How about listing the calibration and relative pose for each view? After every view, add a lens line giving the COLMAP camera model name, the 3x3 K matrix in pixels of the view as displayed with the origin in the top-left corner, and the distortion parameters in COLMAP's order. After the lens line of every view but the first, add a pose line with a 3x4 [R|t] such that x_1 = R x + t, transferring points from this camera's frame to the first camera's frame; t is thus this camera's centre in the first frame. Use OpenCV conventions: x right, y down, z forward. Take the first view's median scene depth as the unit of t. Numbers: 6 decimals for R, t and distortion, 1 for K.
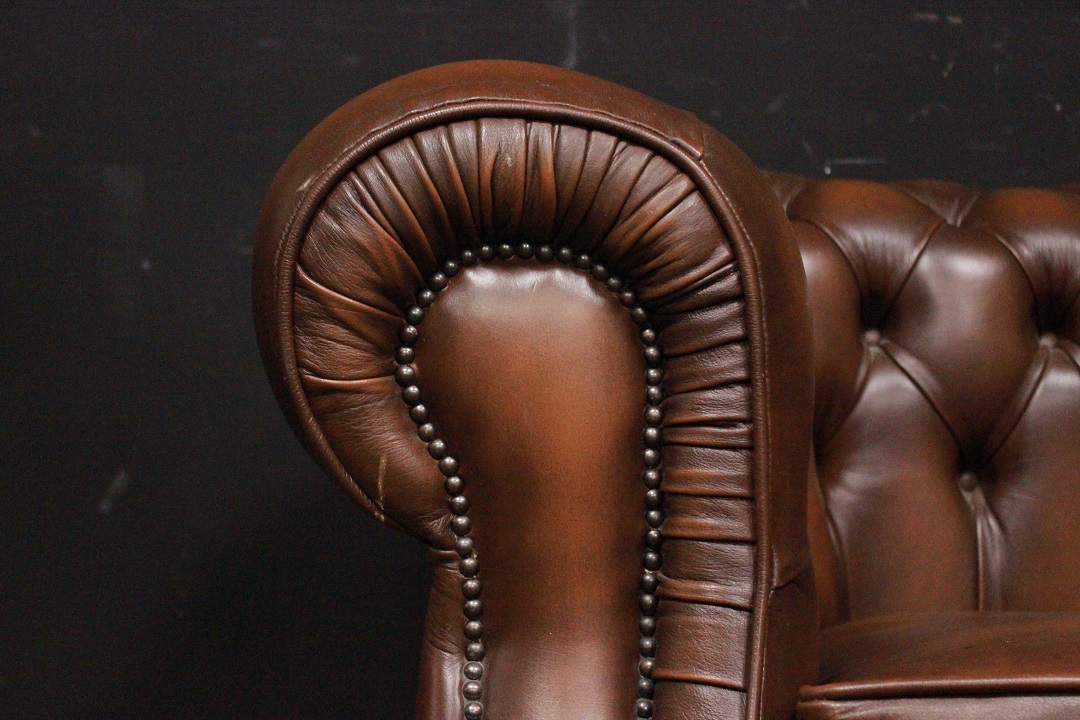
lens RADIAL K [[1181.4, 0, 540.0], [0, 1181.4, 360.0], [0, 0, 1]] dist [-0.106116, 0.004061]
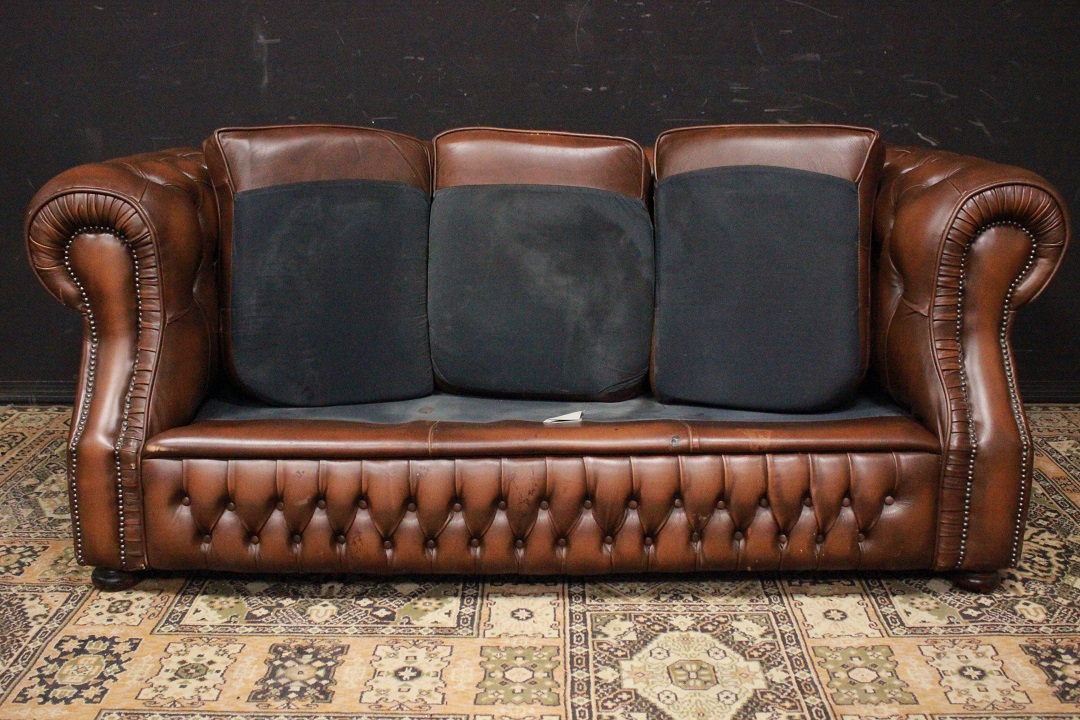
lens RADIAL K [[1063.1, 0, 540.0], [0, 1063.1, 360.0], [0, 0, 1]] dist [-0.001535, 0.009571]
pose [[0.994904, 0.004127, -0.100741, 1.648188], [0.021100, 0.968515, 0.248061, -0.478918], [0.098593, -0.248923, 0.963492, -2.039197]]
